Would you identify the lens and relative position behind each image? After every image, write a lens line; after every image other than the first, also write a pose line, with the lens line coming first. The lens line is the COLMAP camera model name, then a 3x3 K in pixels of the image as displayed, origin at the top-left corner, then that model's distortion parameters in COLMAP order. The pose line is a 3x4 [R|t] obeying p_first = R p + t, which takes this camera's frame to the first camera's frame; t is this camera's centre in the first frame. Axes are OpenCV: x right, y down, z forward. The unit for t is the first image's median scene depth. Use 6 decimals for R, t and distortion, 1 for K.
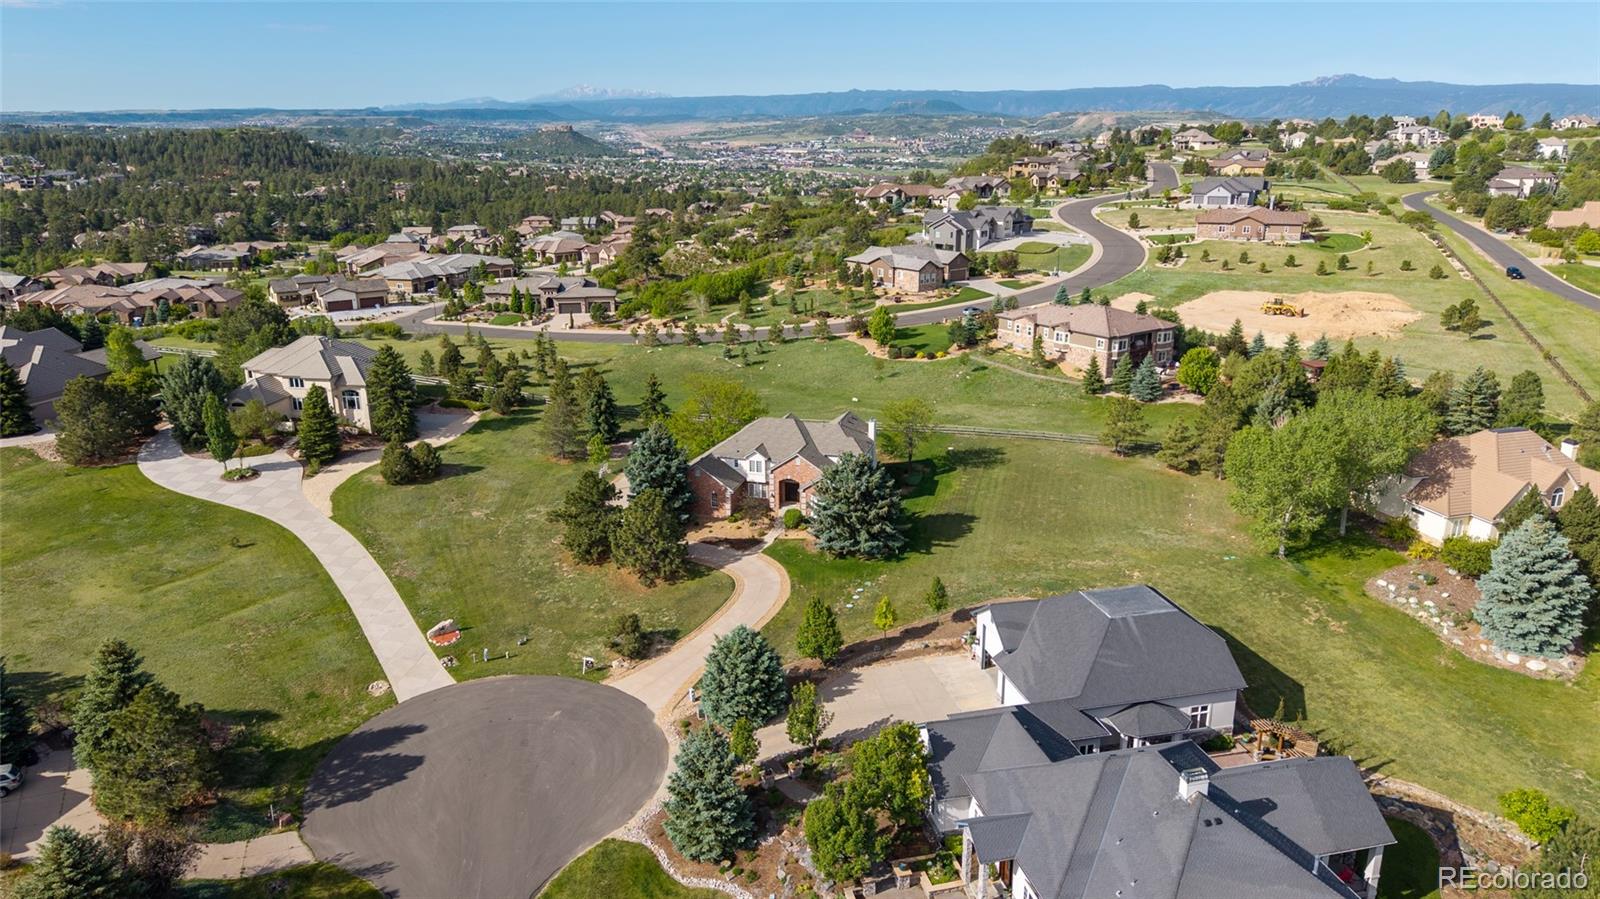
lens RADIAL K [[1072.8, 0, 789.3], [0, 1072.8, 432.0], [0, 0, 1]] dist [0.038693, -0.054746]
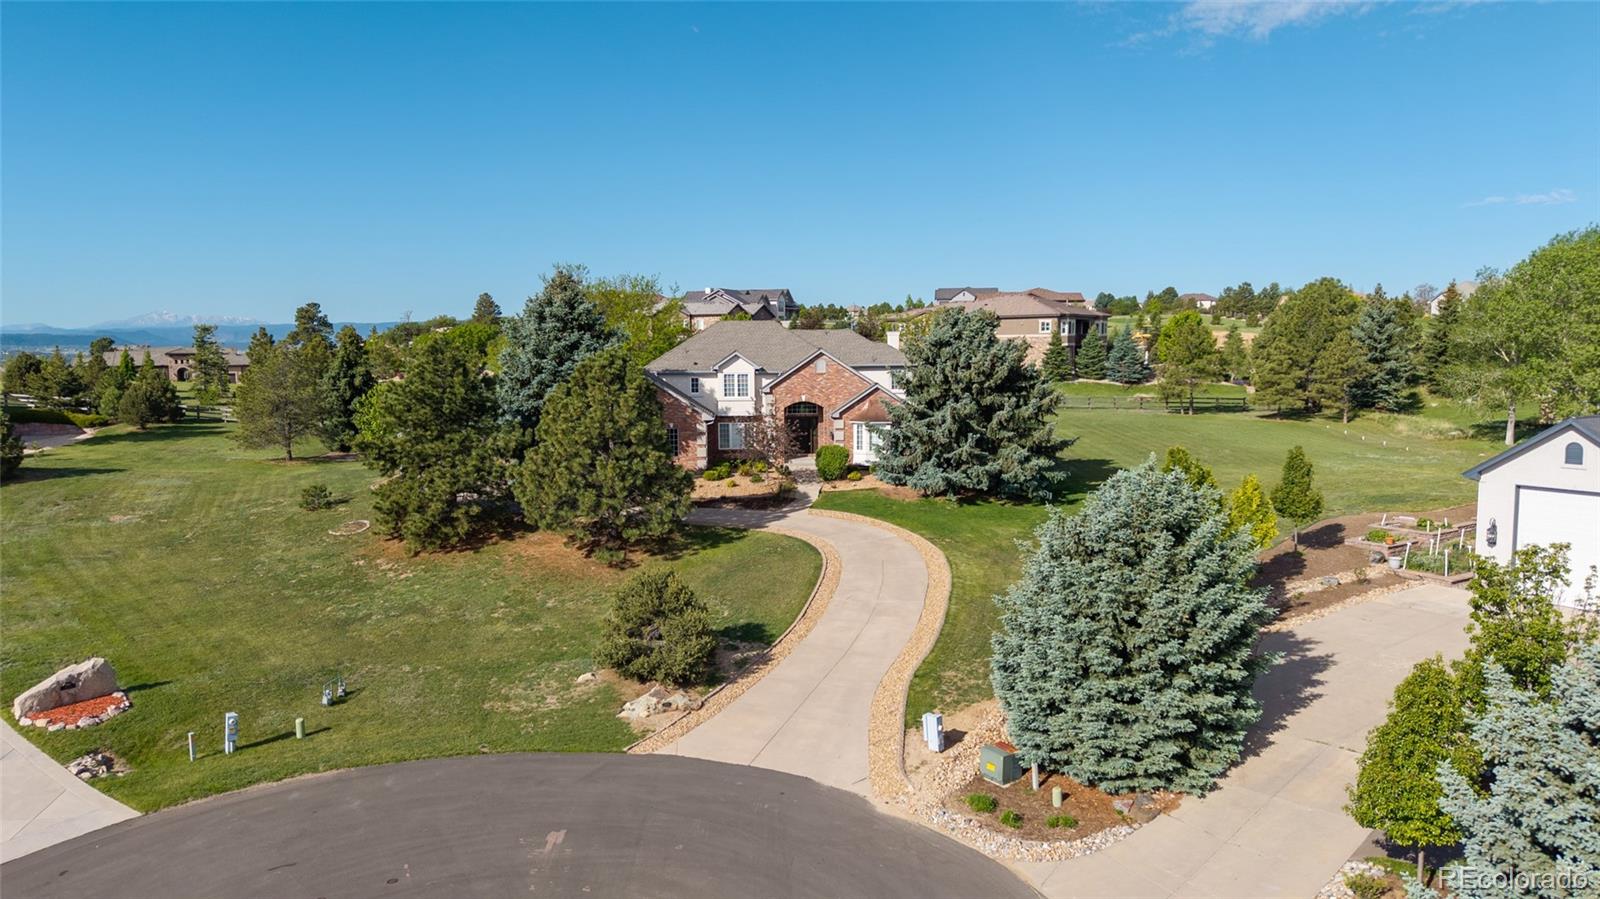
lens RADIAL K [[1072.8, 0, 800.1], [0, 1072.8, 451.8], [0, 0, 1]] dist [0.038693, -0.054746]
pose [[0.939446, -0.031383, 0.341257, -0.185857], [0.093292, 0.981609, -0.166552, 0.157895], [-0.329754, 0.188304, 0.925097, 0.508305]]
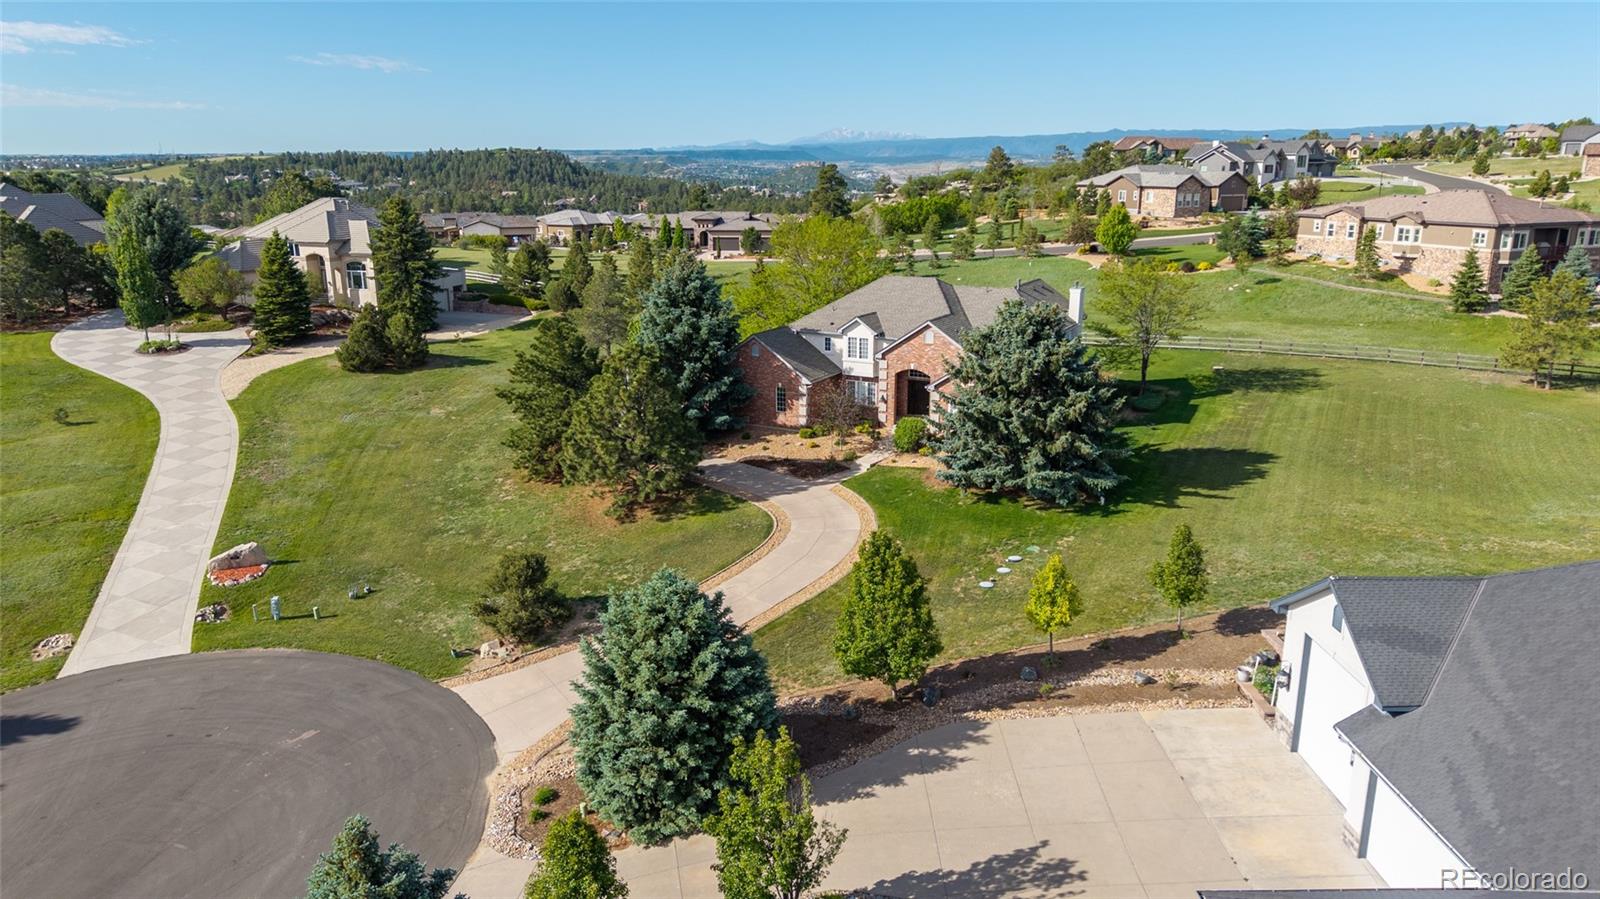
lens RADIAL K [[1072.8, 0, 786.8], [0, 1072.8, 422.0], [0, 0, 1]] dist [0.038693, -0.054746]
pose [[0.974121, 0.055402, -0.219134, 0.060202], [-0.064589, 0.997299, -0.034983, 0.095983], [0.216604, 0.048232, 0.975067, 0.434049]]
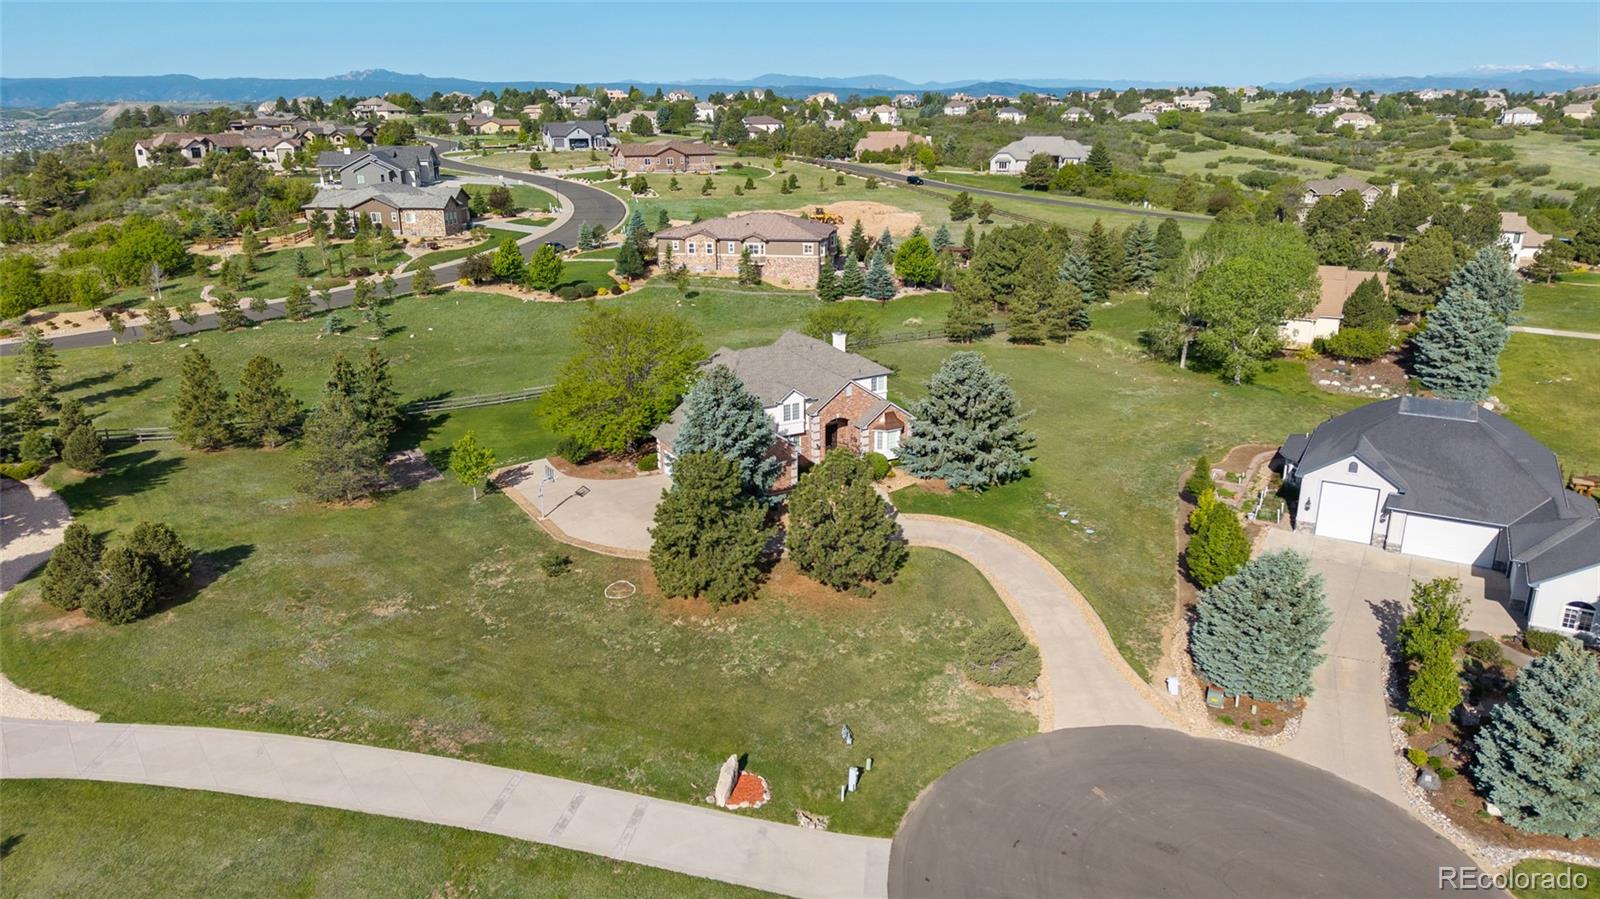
lens RADIAL K [[1072.8, 0, 796.6], [0, 1072.8, 447.1], [0, 0, 1]] dist [0.038693, -0.054746]
pose [[0.690211, -0.212892, 0.691582, -0.524315], [0.200258, 0.974610, 0.100156, -0.014726], [-0.695345, 0.069366, 0.715320, 0.501557]]
